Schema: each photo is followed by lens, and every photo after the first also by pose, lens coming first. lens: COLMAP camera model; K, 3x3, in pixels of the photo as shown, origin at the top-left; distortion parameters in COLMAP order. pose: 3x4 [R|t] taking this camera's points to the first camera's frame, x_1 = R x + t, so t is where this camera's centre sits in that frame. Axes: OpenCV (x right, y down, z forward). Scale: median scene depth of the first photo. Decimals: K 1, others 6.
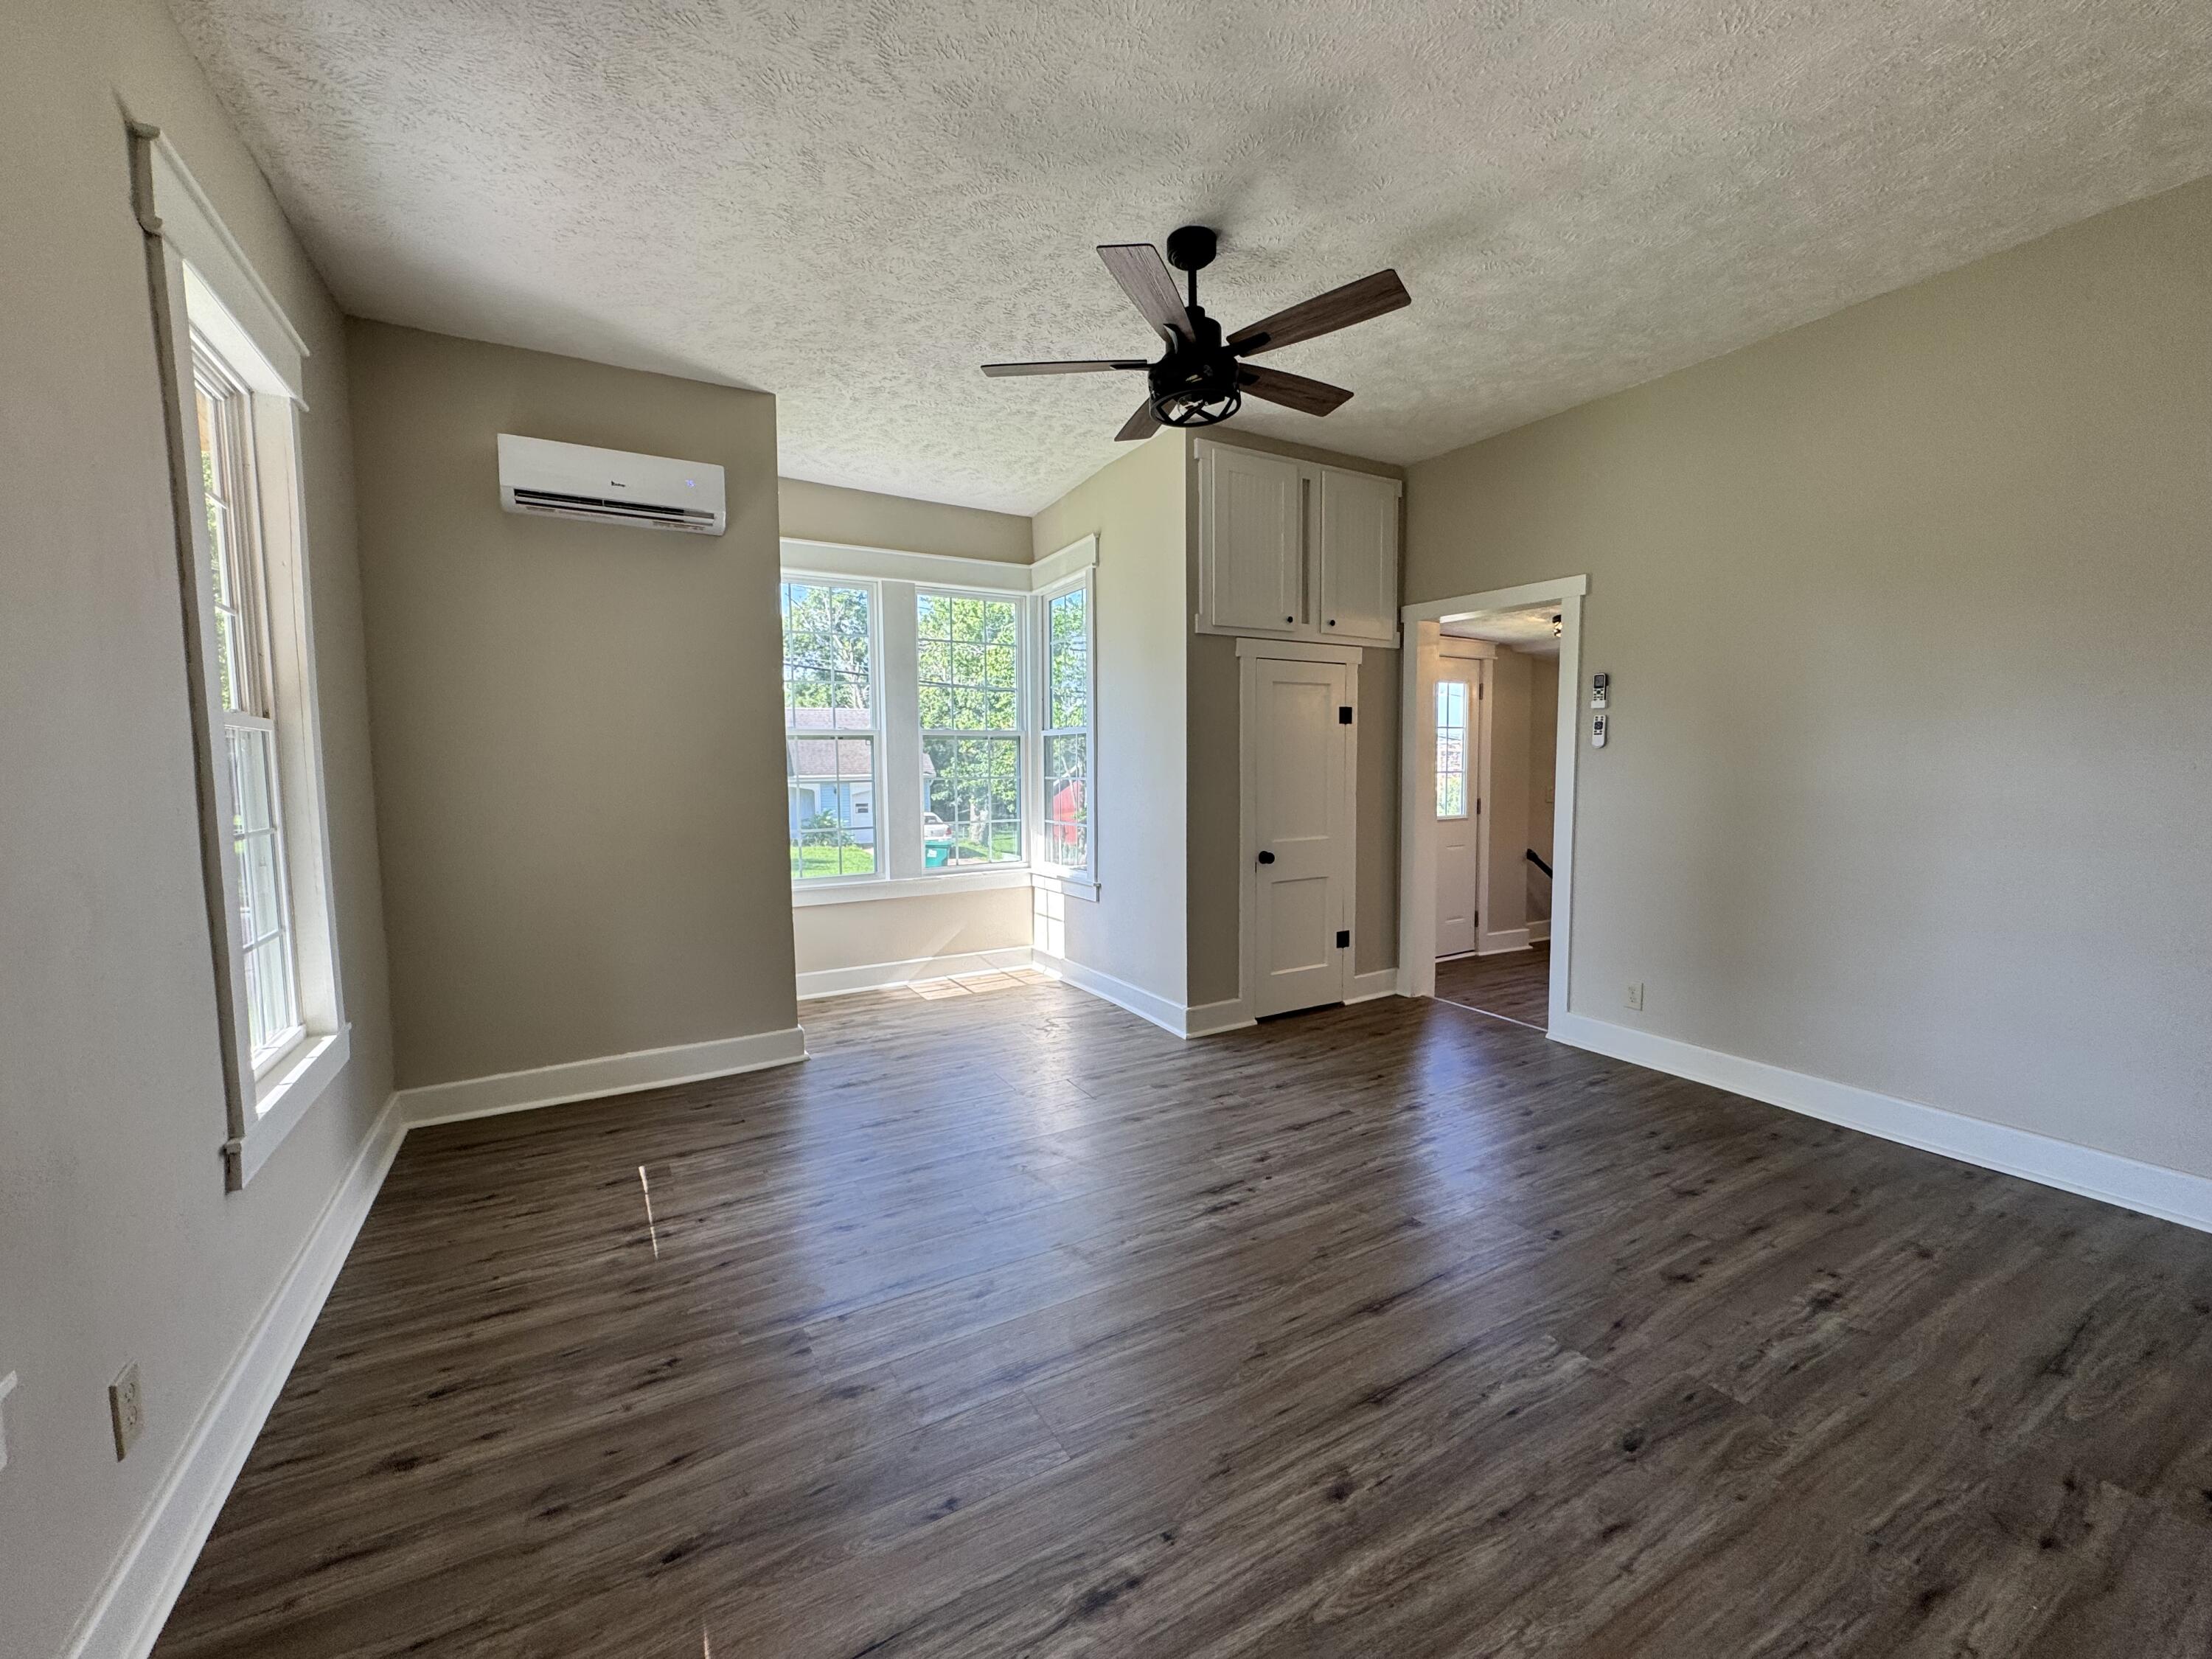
lens RADIAL K [[879.1, 0, 1106.0], [0, 879.1, 829.5], [0, 0, 1]] dist [-0.001515, -0.000302]
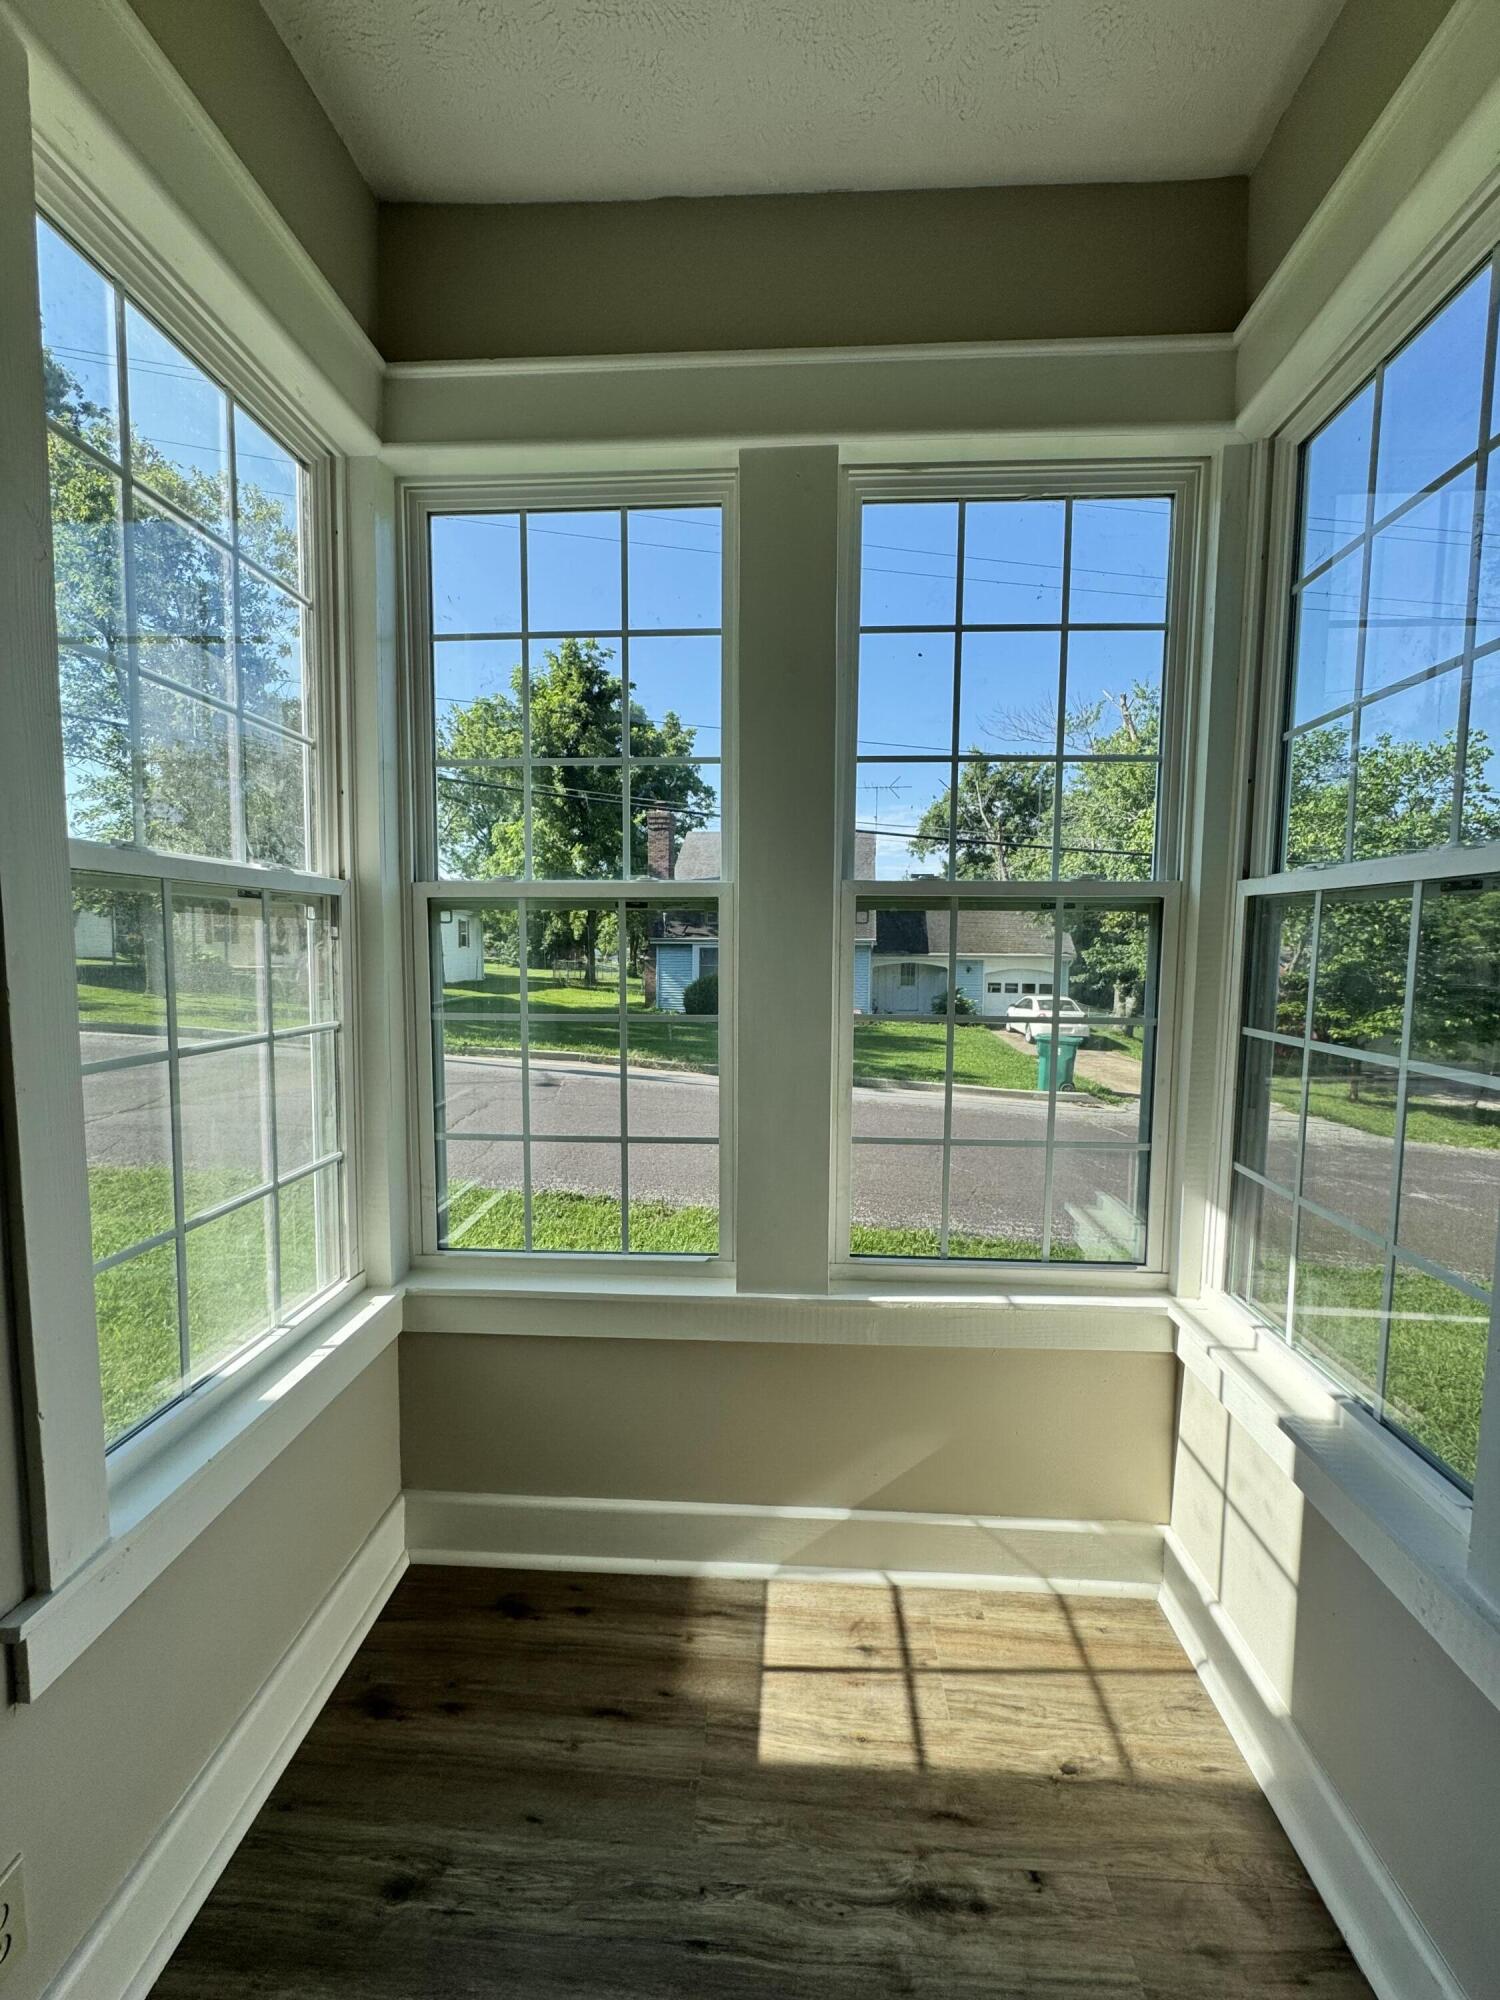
lens RADIAL K [[794.8, 0, 750.0], [0, 794.8, 1000.0], [0, 0, 1]] dist [-0.001515, -0.000302]
pose [[0.828968, 0.055020, -0.556583, -0.058250], [-0.054849, 0.998350, 0.016998, -0.064932], [0.556600, 0.016438, 0.830618, 0.667334]]
